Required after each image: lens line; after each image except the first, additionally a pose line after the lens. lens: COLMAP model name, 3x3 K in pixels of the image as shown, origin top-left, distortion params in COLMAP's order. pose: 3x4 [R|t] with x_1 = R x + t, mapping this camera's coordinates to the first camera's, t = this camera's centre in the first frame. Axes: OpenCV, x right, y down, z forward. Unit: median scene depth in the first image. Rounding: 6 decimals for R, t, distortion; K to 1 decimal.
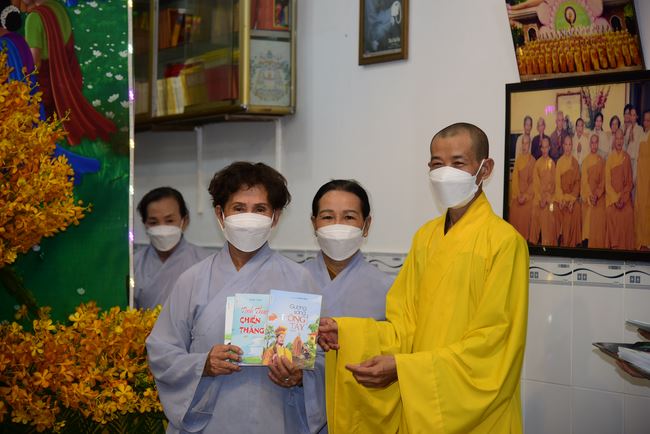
lens RADIAL K [[1611.9, 0, 320.0], [0, 1611.9, 219.8], [0, 0, 1]] dist [0.024548, 0.000000]
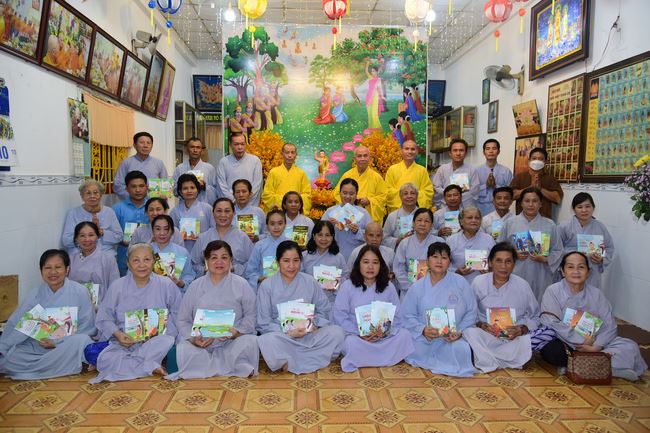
lens RADIAL K [[449.5, 0, 325.5], [0, 449.5, 219.0], [0, 0, 1]] dist [-0.003722, -0.014601]
pose [[0.898505, 0.043726, -0.436781, 0.176530], [-0.003228, 0.995658, 0.093034, 0.013651], [0.438952, -0.082182, 0.894744, -0.201214]]
